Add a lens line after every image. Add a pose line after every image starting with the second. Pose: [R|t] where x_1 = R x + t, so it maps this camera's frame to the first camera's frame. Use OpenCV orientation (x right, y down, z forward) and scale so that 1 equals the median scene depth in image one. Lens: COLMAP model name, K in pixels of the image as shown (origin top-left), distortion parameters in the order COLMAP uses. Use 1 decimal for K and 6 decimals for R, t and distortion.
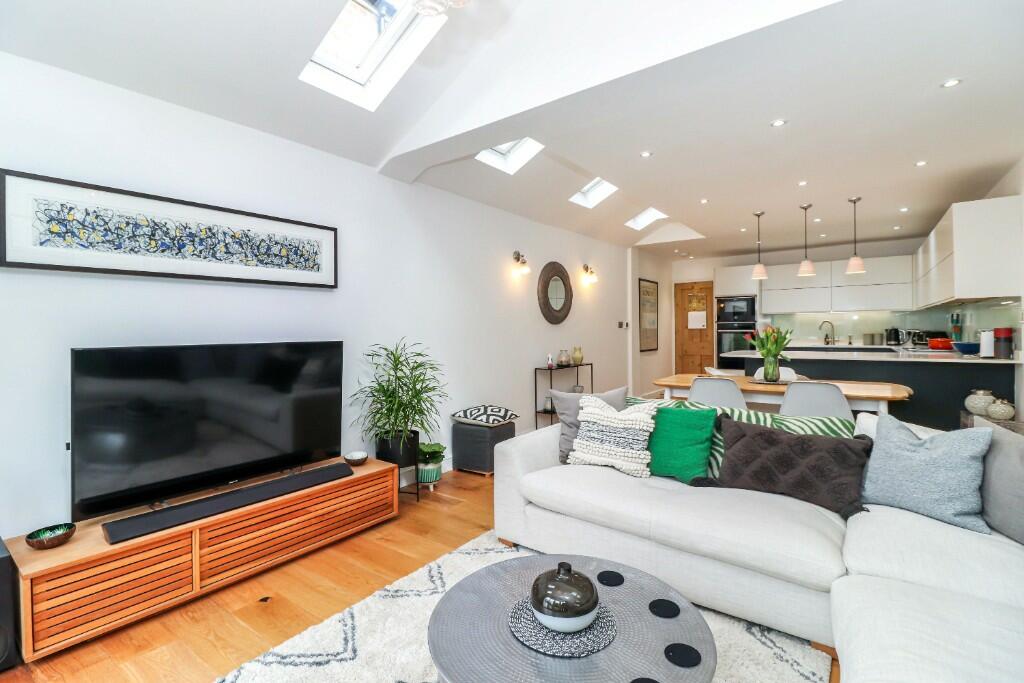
lens RADIAL K [[469.6, 0, 511.4], [0, 469.6, 334.3], [0, 0, 1]] dist [-0.015097, -0.000746]
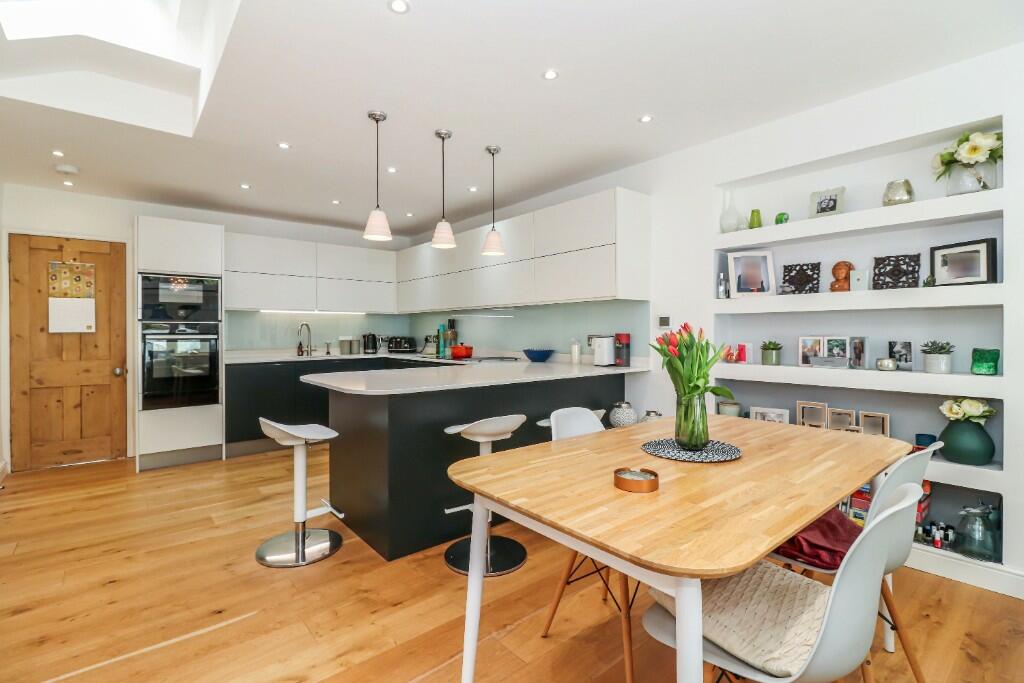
lens RADIAL K [[469.6, 0, 511.2], [0, 469.6, 337.2], [0, 0, 1]] dist [-0.015097, -0.000746]
pose [[0.240926, -0.000007, 0.970543, 0.039651], [0.008210, 0.999964, -0.002031, -0.003059], [-0.970509, 0.008457, 0.240918, 0.494150]]
